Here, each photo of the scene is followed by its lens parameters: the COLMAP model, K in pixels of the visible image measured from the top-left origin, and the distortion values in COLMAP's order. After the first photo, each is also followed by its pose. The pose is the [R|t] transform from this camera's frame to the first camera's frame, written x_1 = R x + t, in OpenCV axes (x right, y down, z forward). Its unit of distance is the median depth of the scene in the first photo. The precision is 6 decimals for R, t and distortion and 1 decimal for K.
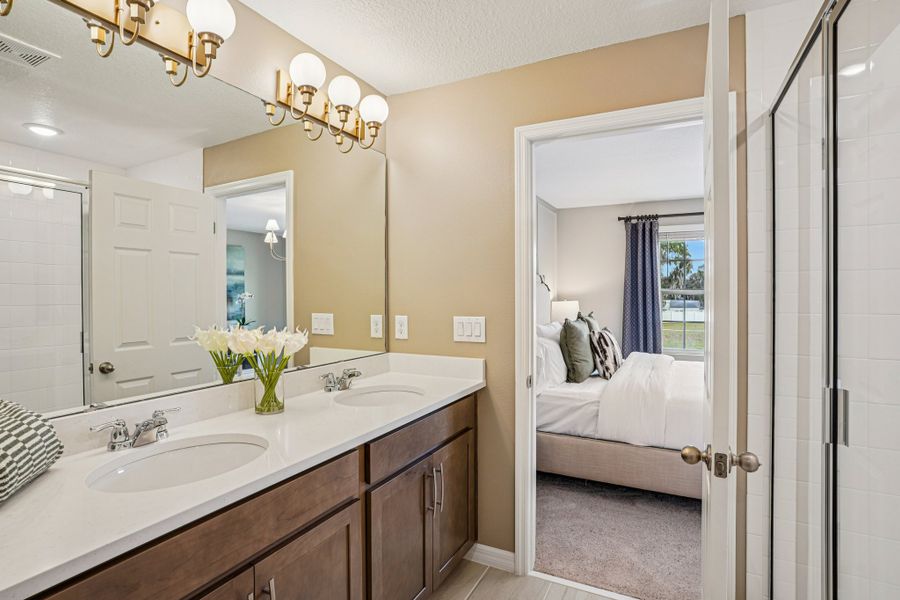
lens RADIAL K [[458.1, 0, 447.5], [0, 458.1, 298.8], [0, 0, 1]] dist [-0.061614, 0.030618]
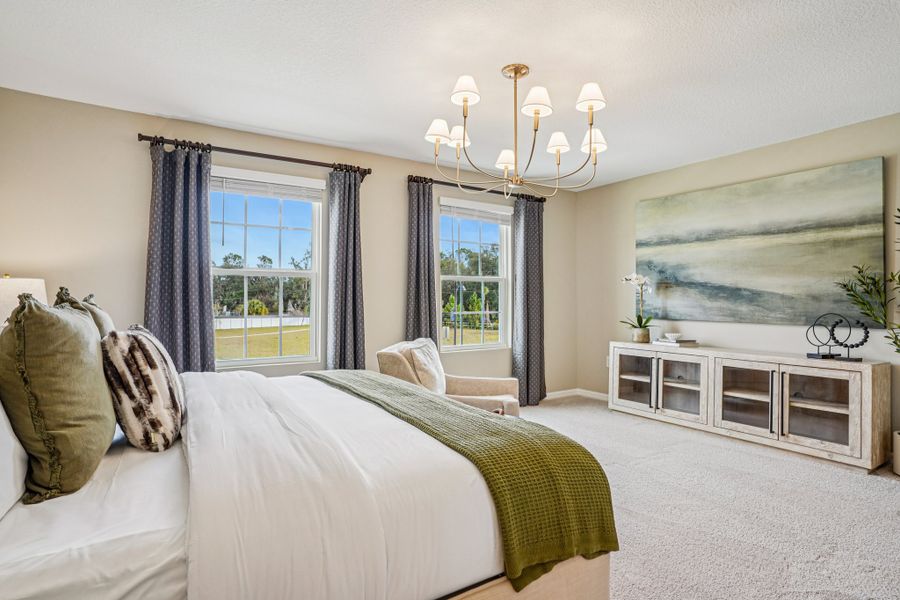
lens RADIAL K [[458.1, 0, 447.5], [0, 458.1, 298.8], [0, 0, 1]] dist [-0.061614, 0.030618]
pose [[0.505855, 0.010300, 0.862557, 0.138289], [0.003732, 0.999893, -0.014129, 0.048786], [-0.862611, 0.010366, 0.505762, 0.568248]]
